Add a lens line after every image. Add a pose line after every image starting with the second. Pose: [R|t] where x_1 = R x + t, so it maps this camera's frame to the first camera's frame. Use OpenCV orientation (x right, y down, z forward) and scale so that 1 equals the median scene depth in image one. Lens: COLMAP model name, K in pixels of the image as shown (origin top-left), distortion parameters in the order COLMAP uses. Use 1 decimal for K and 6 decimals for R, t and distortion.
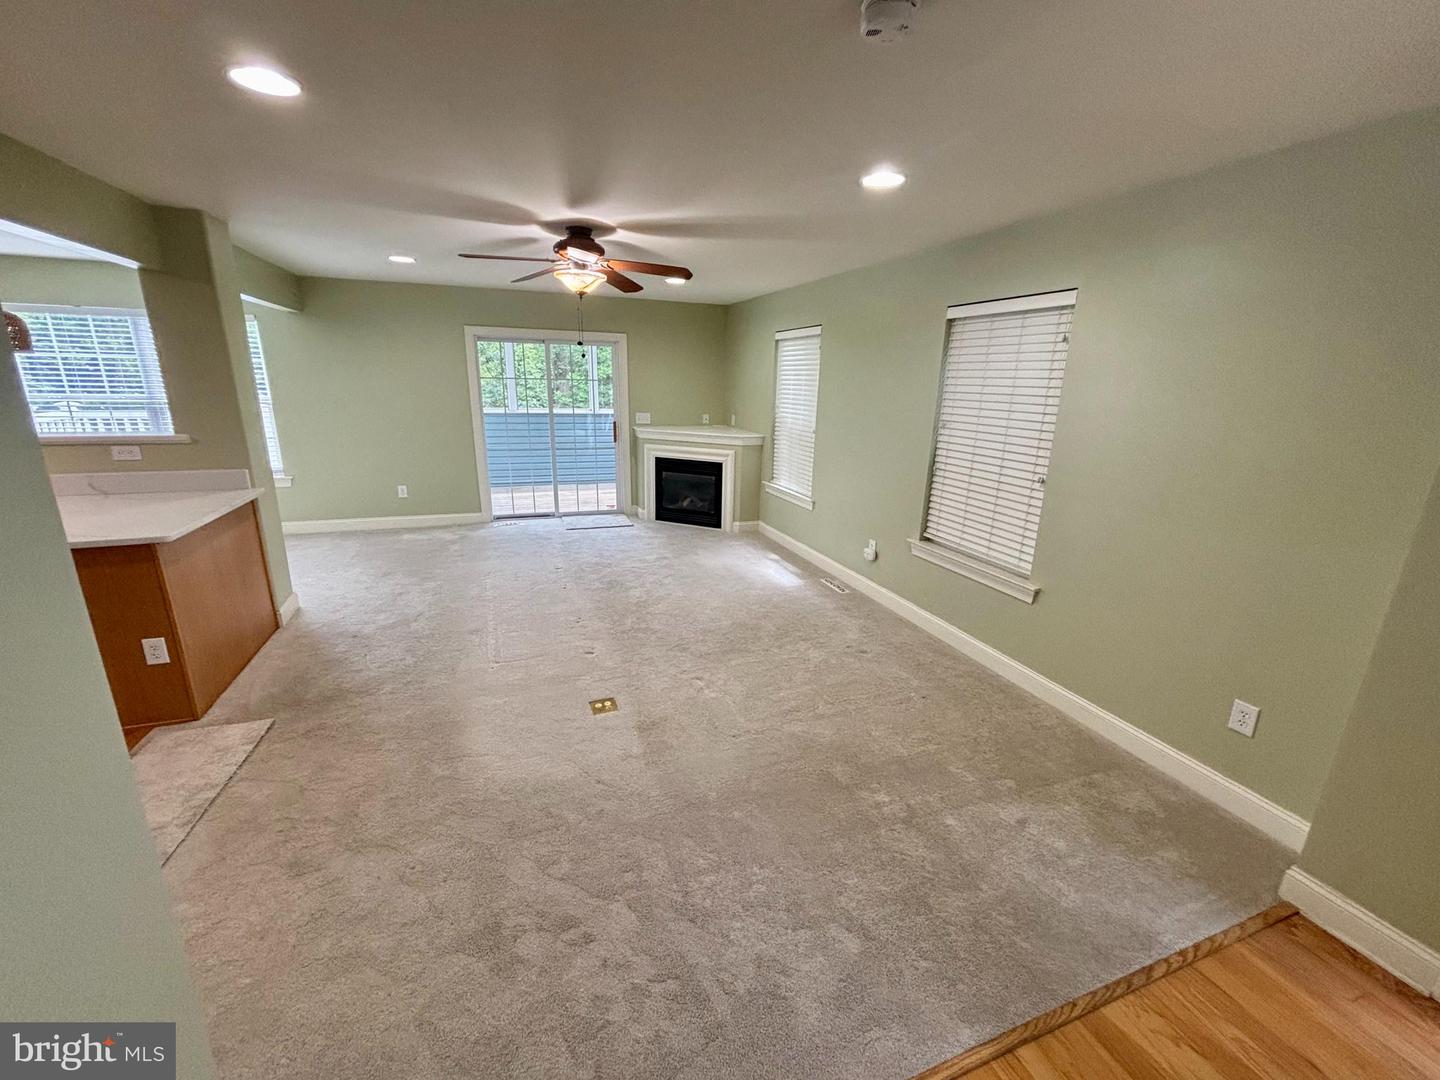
lens RADIAL K [[583.0, 0, 719.0], [0, 583.0, 540.3], [0, 0, 1]] dist [-0.000537, -0.000168]
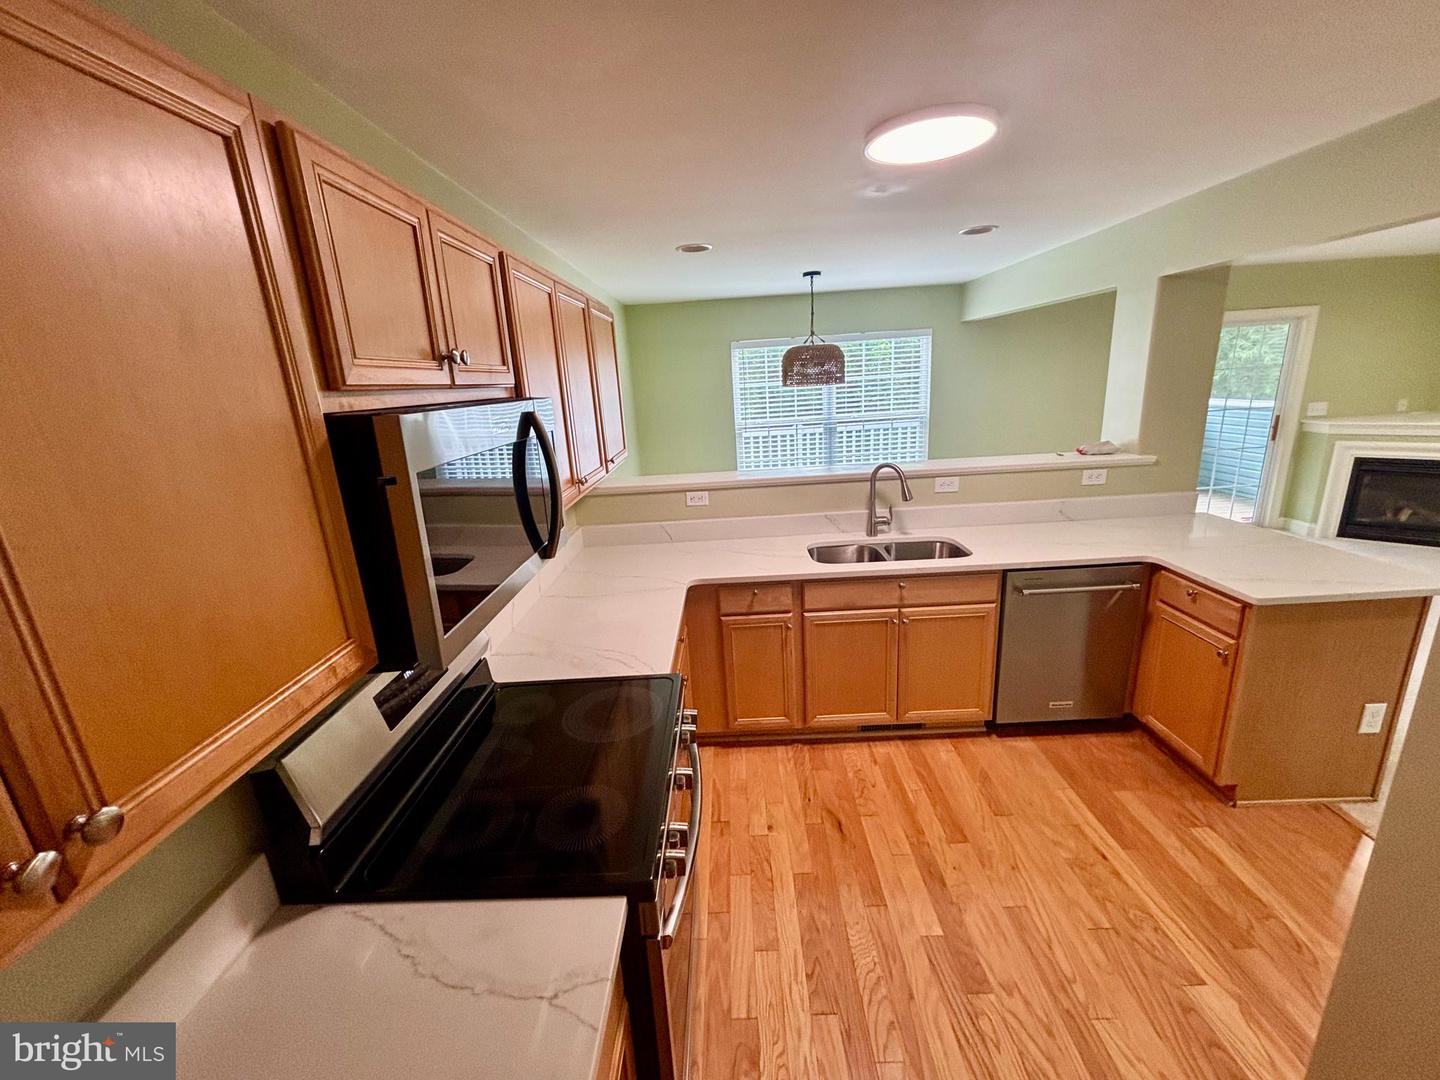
lens RADIAL K [[583.0, 0, 717.5], [0, 583.0, 539.7], [0, 0, 1]] dist [-0.000537, -0.000168]
pose [[0.931382, 0.014128, -0.363768, -0.618460], [-0.014090, 0.999897, 0.002759, -0.021468], [0.363770, 0.002555, 0.931485, -0.045035]]
